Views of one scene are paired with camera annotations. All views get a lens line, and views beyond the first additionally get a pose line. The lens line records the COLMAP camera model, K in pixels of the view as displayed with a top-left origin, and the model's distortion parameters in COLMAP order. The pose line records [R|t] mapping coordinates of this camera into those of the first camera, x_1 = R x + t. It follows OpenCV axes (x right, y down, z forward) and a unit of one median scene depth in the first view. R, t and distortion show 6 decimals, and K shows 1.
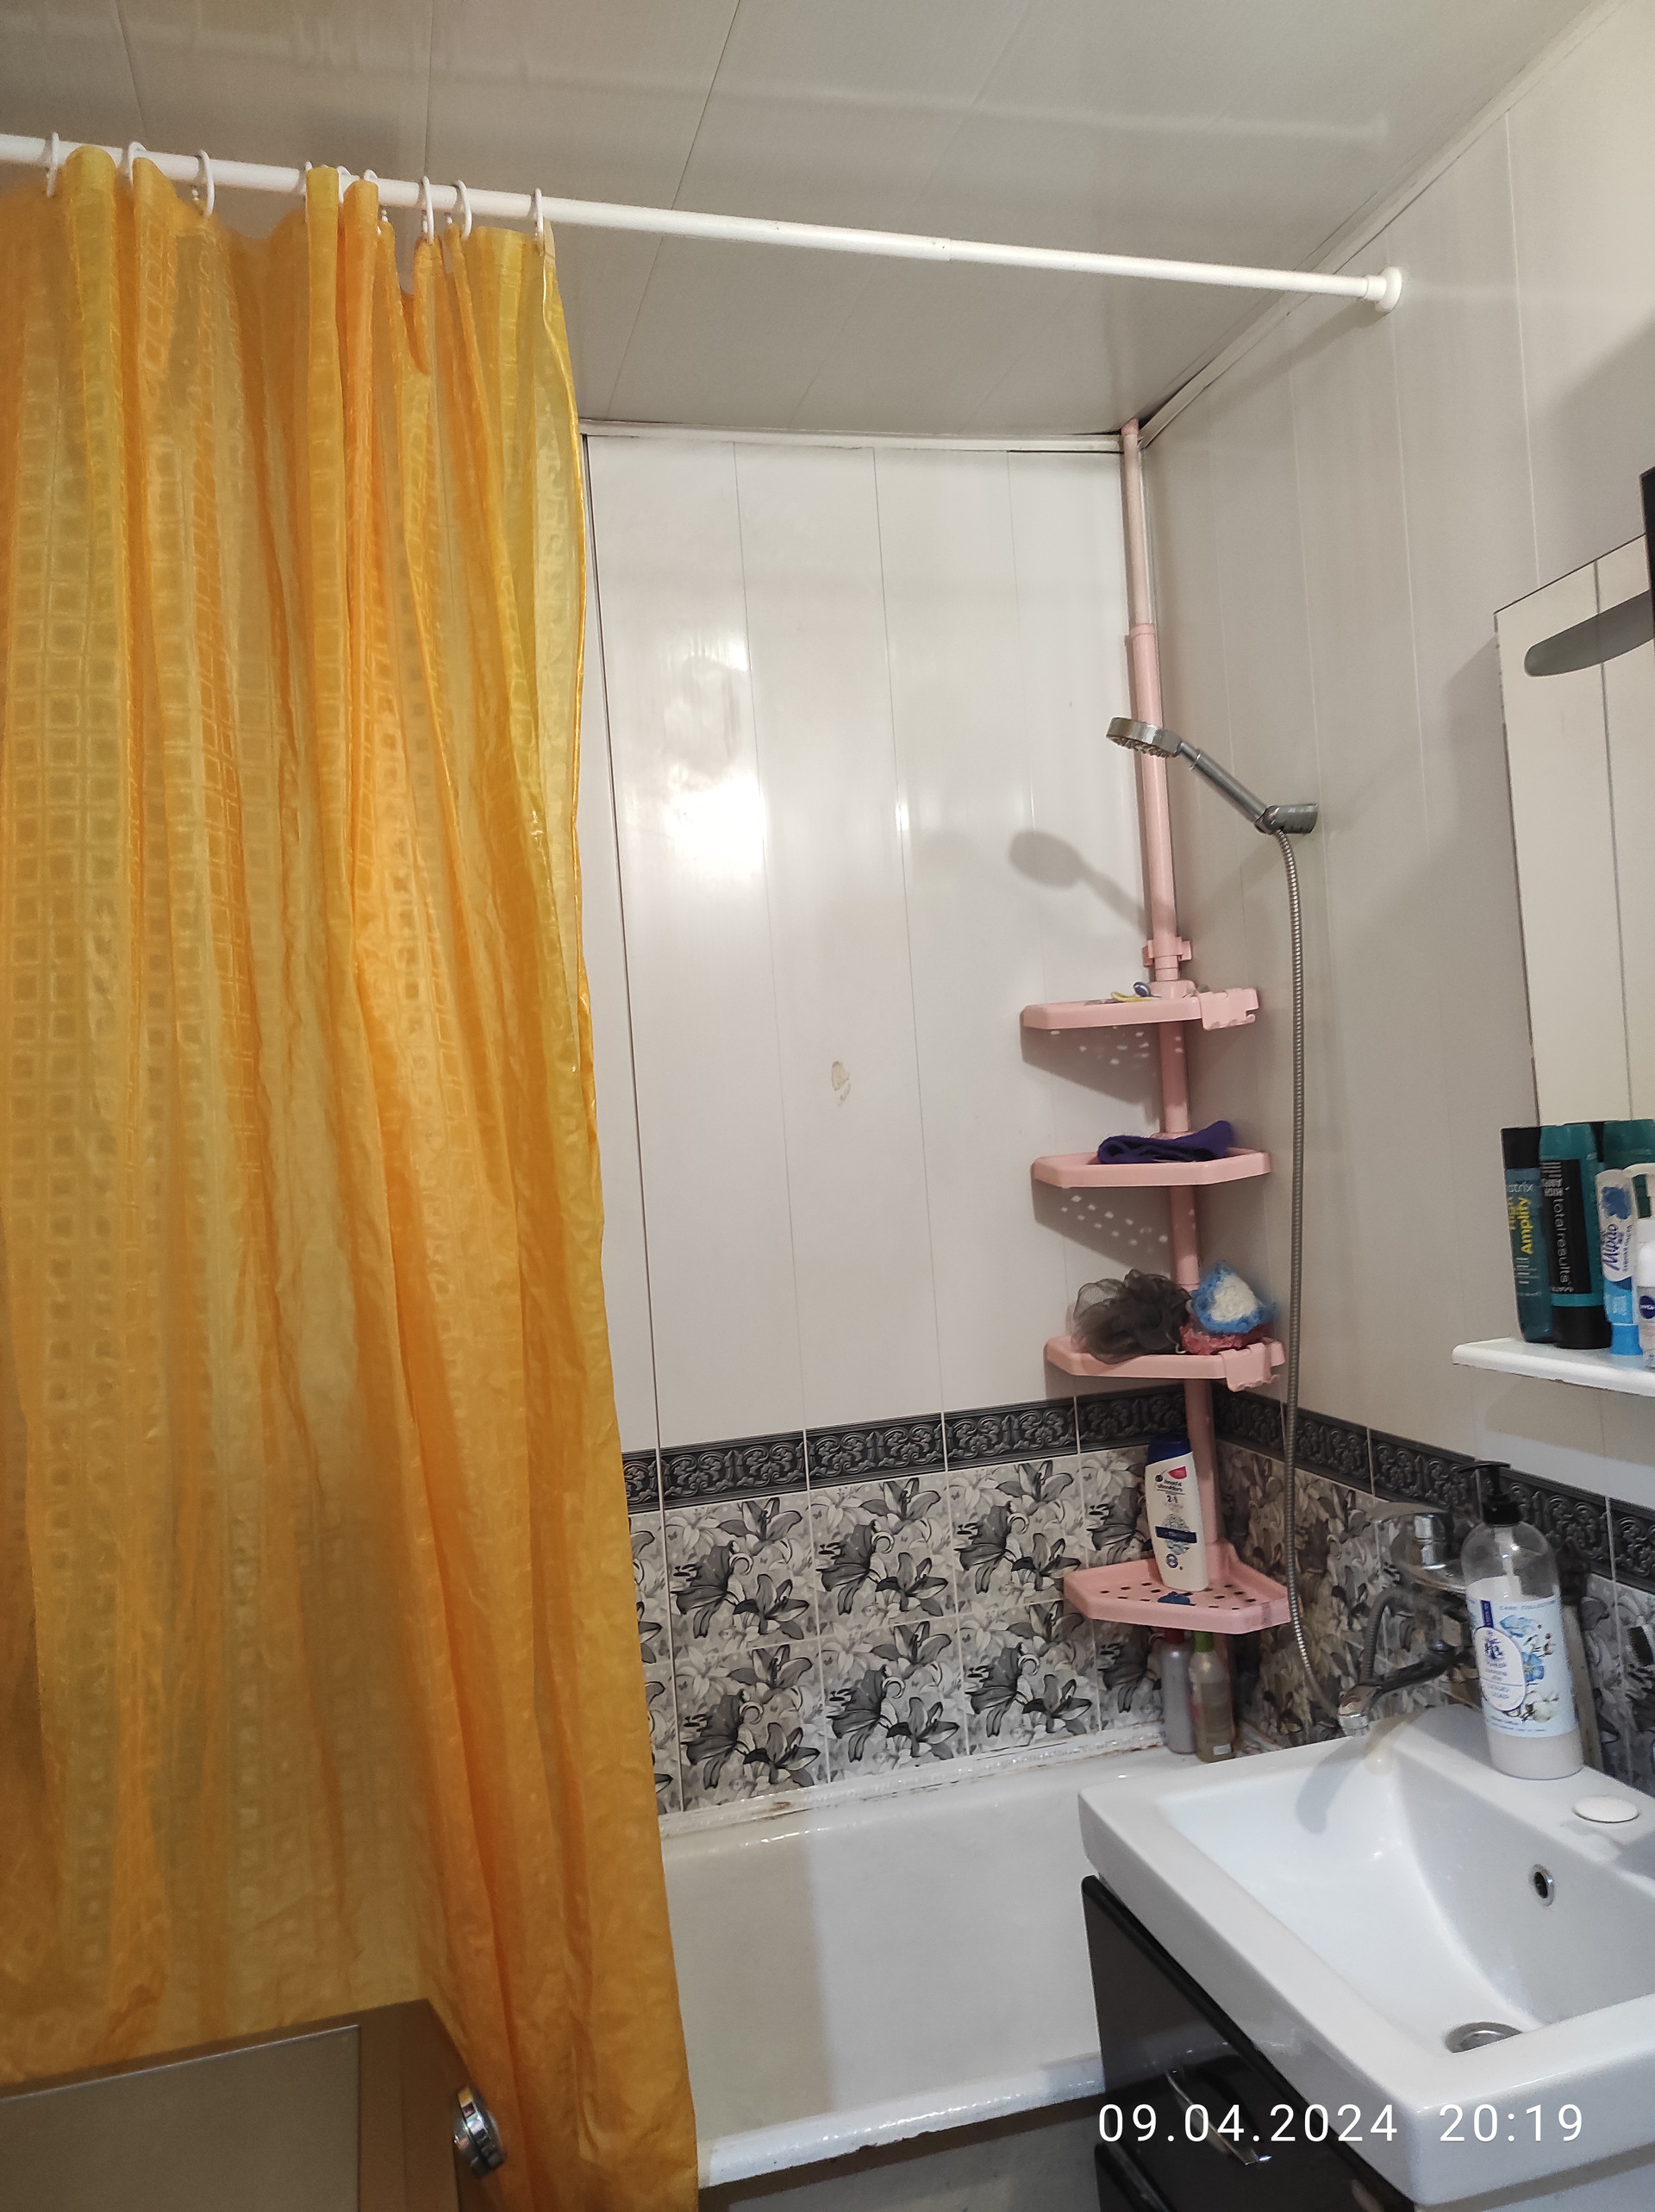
lens RADIAL K [[1632.9, 0, 828.5], [0, 1632.9, 1085.4], [0, 0, 1]] dist [0.060324, -0.061568]
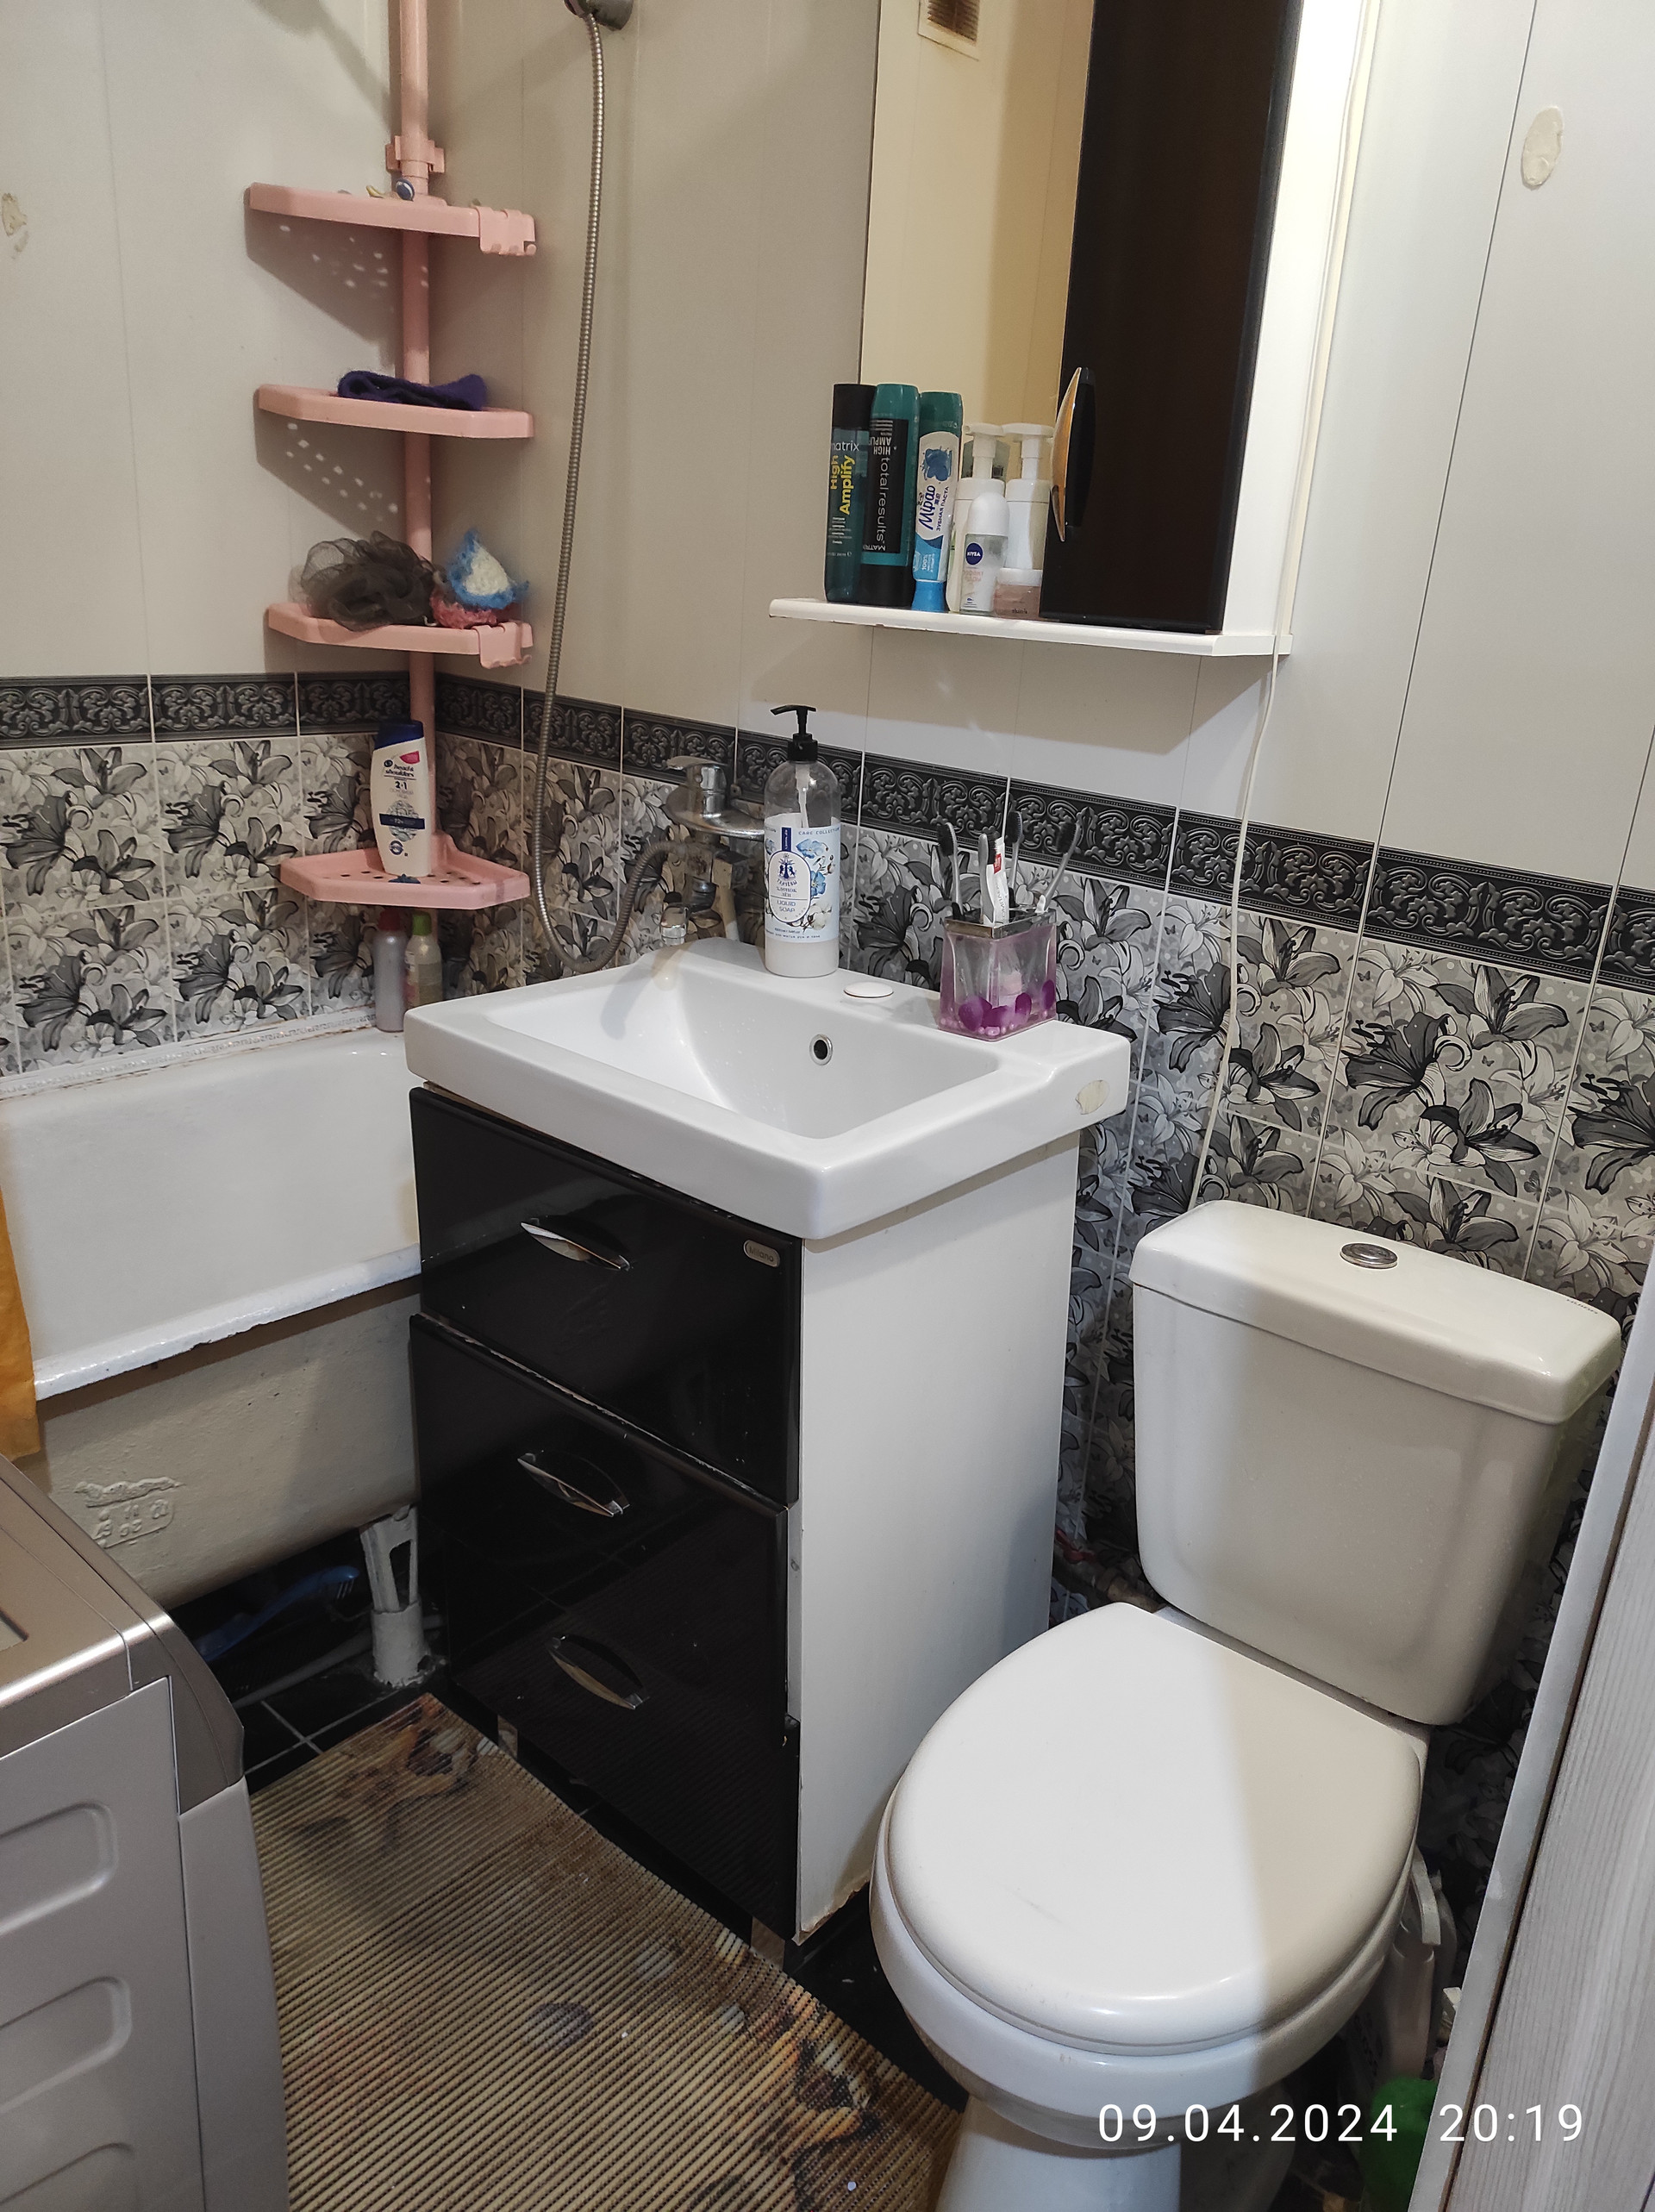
lens RADIAL K [[1632.9, 0, 849.2], [0, 1632.9, 1096.9], [0, 0, 1]] dist [0.060324, -0.061568]
pose [[0.818397, -0.064693, 0.571001, -0.210777], [-0.137297, 0.942854, 0.303605, 0.138030], [-0.558011, -0.326866, 0.762746, 0.065516]]
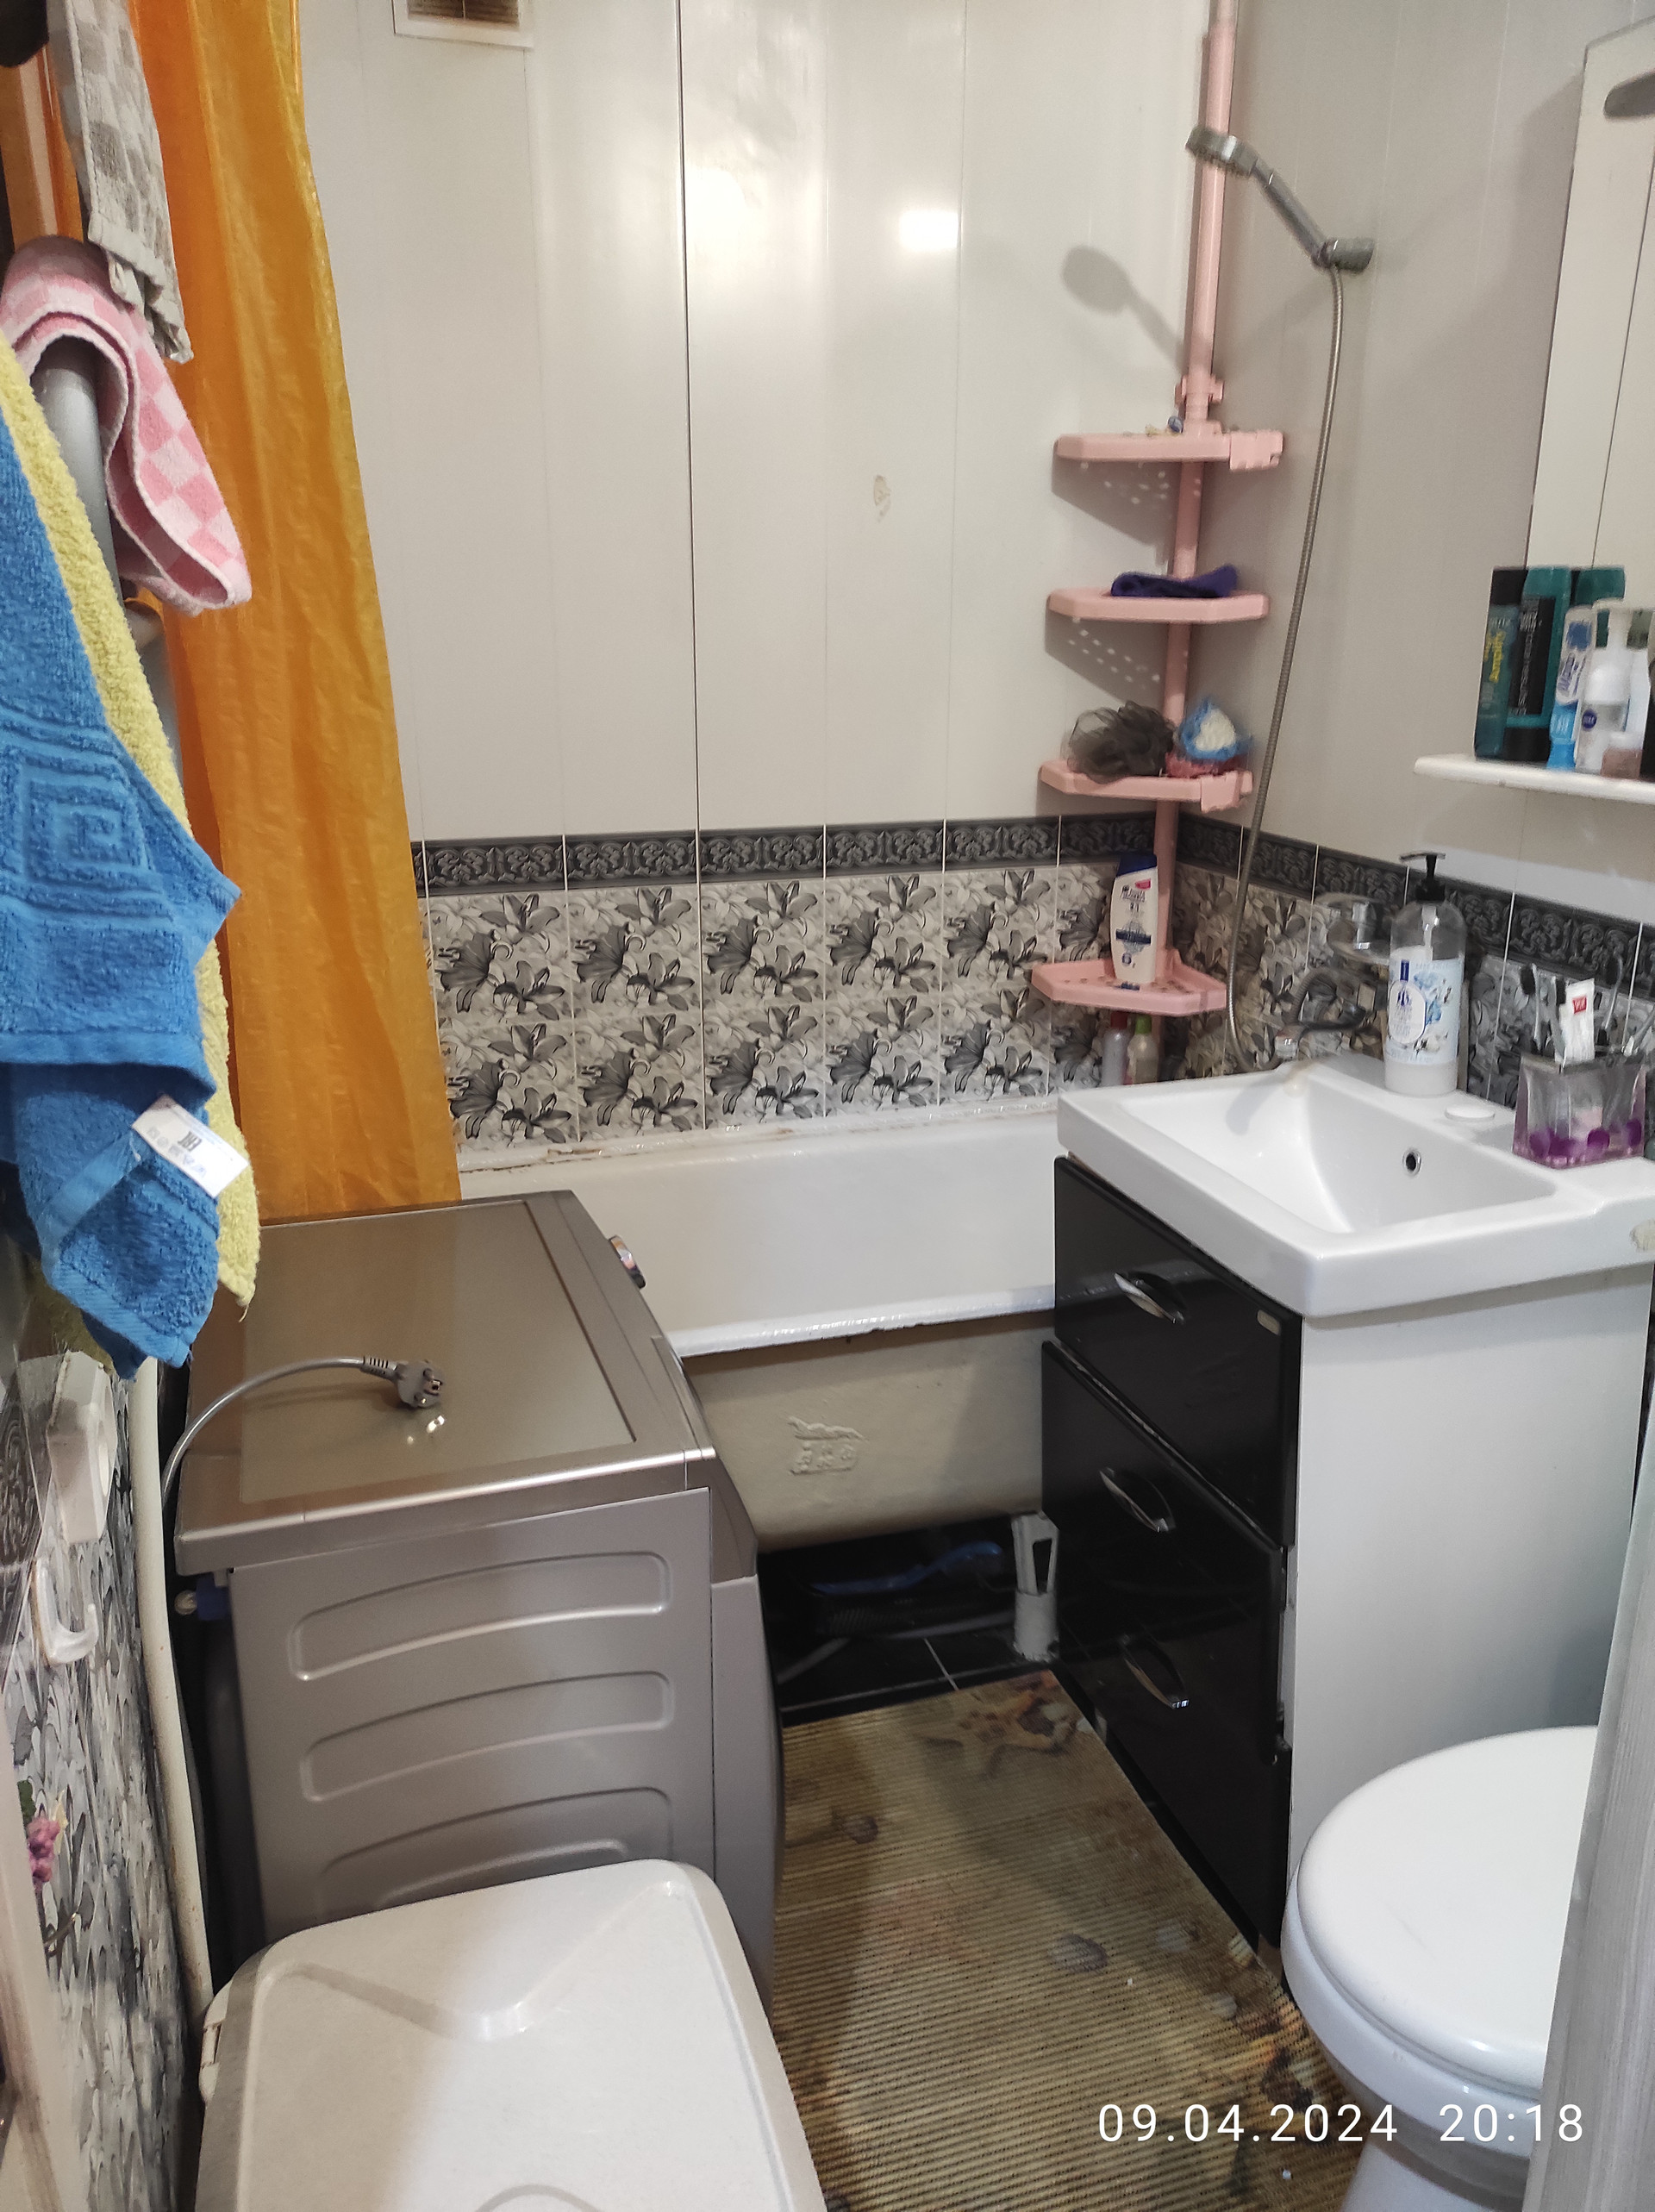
lens RADIAL K [[1632.9, 0, 839.4], [0, 1632.9, 1100.1], [0, 0, 1]] dist [0.060324, -0.061568]
pose [[0.995600, 0.055753, 0.075315, -0.113575], [-0.076472, 0.947927, 0.309171, 0.058988], [-0.054156, -0.313570, 0.948019, -0.184114]]
